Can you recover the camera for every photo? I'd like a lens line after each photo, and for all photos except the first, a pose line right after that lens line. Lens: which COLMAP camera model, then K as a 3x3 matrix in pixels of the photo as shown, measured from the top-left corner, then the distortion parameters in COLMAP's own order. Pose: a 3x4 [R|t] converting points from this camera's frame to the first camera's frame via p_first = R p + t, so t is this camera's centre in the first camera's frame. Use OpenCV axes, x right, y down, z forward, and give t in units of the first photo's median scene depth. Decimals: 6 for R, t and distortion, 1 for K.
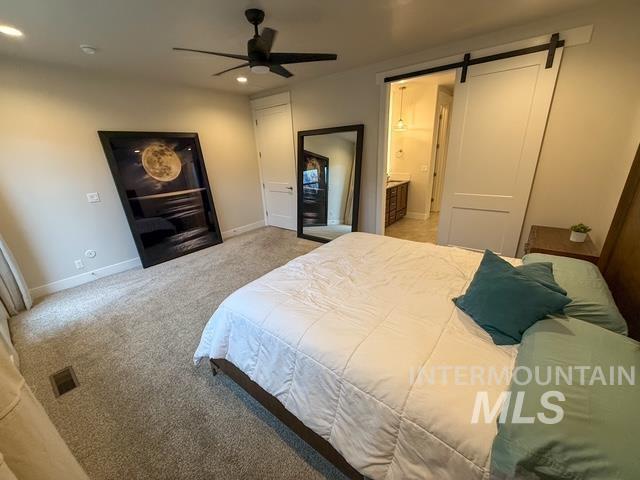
lens RADIAL K [[255.0, 0, 313.4], [0, 255.0, 240.8], [0, 0, 1]] dist [-0.001694, 0.000034]
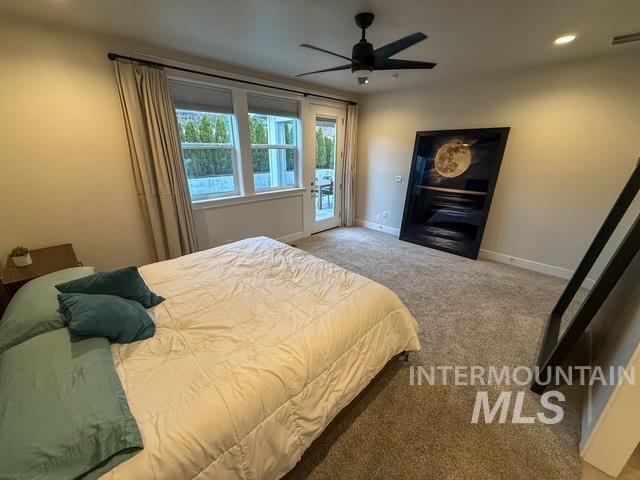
lens RADIAL K [[255.0, 0, 318.3], [0, 255.0, 239.7], [0, 0, 1]] dist [-0.001694, 0.000034]
pose [[-0.126658, 0.375395, -0.918170, 0.555817], [-0.324668, 0.858952, 0.395970, -0.261547], [0.937309, 0.348253, 0.013086, 0.595056]]
